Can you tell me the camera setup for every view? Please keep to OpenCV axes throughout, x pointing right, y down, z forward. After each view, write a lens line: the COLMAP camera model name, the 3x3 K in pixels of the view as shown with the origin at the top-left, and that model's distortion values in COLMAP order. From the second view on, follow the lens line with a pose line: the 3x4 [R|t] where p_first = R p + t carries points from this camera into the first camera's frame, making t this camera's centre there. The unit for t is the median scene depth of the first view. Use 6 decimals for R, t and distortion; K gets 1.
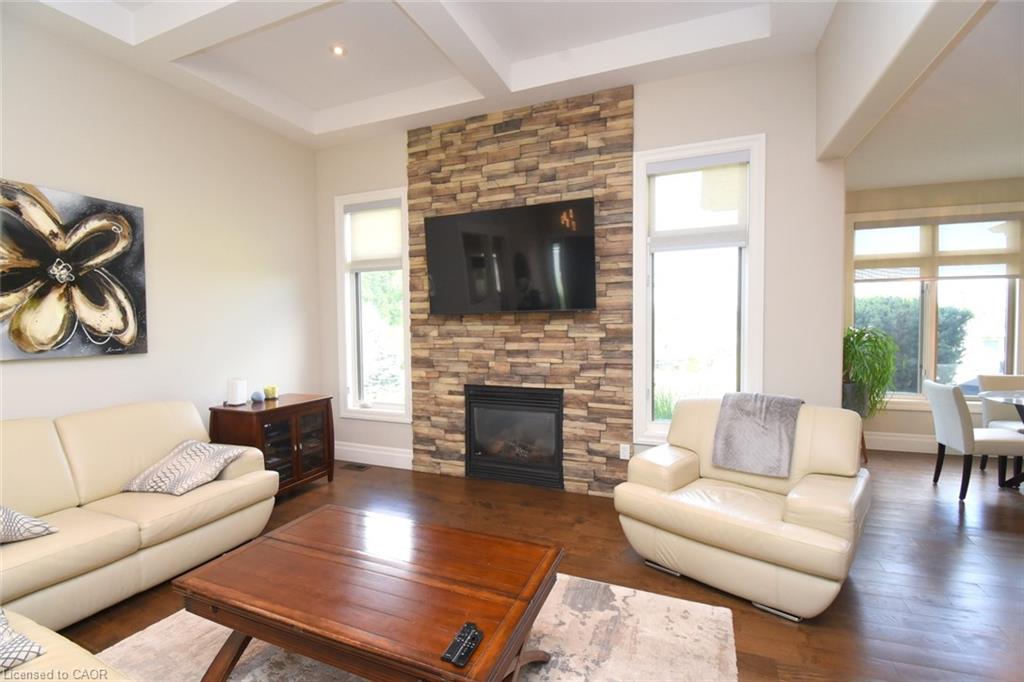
lens RADIAL K [[449.6, 0, 508.0], [0, 449.6, 342.1], [0, 0, 1]] dist [0.023420, -0.031082]
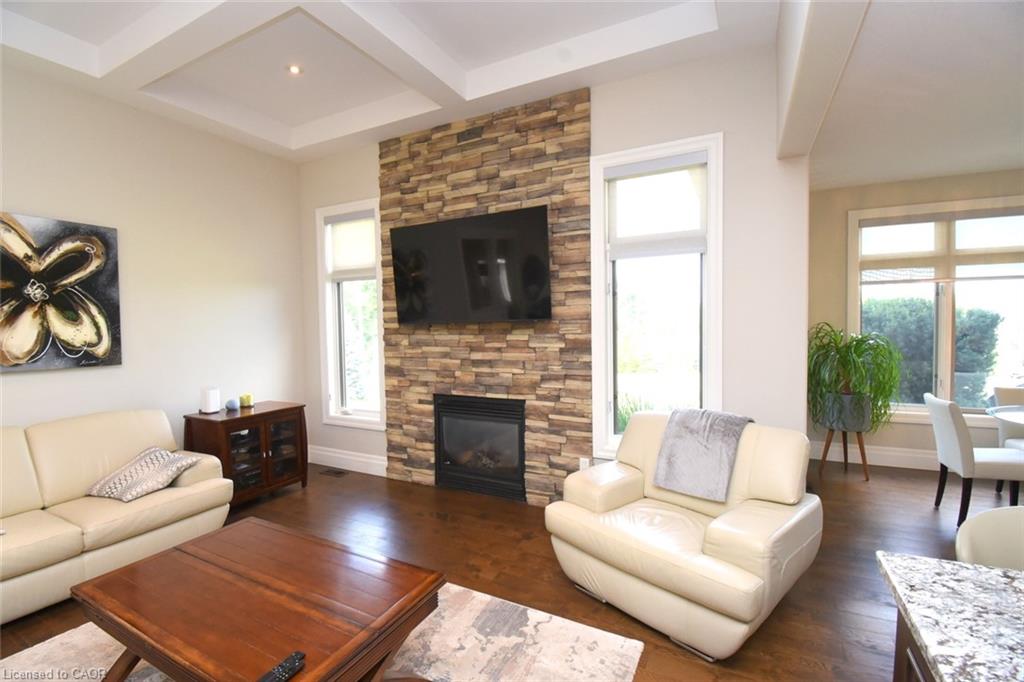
lens RADIAL K [[449.6, 0, 508.0], [0, 449.6, 342.1], [0, 0, 1]] dist [0.023420, -0.031082]
pose [[0.996060, -0.002655, -0.088640, 0.179997], [0.002791, 0.999995, 0.001406, -0.024457], [0.088636, -0.001648, 0.996063, 0.020001]]
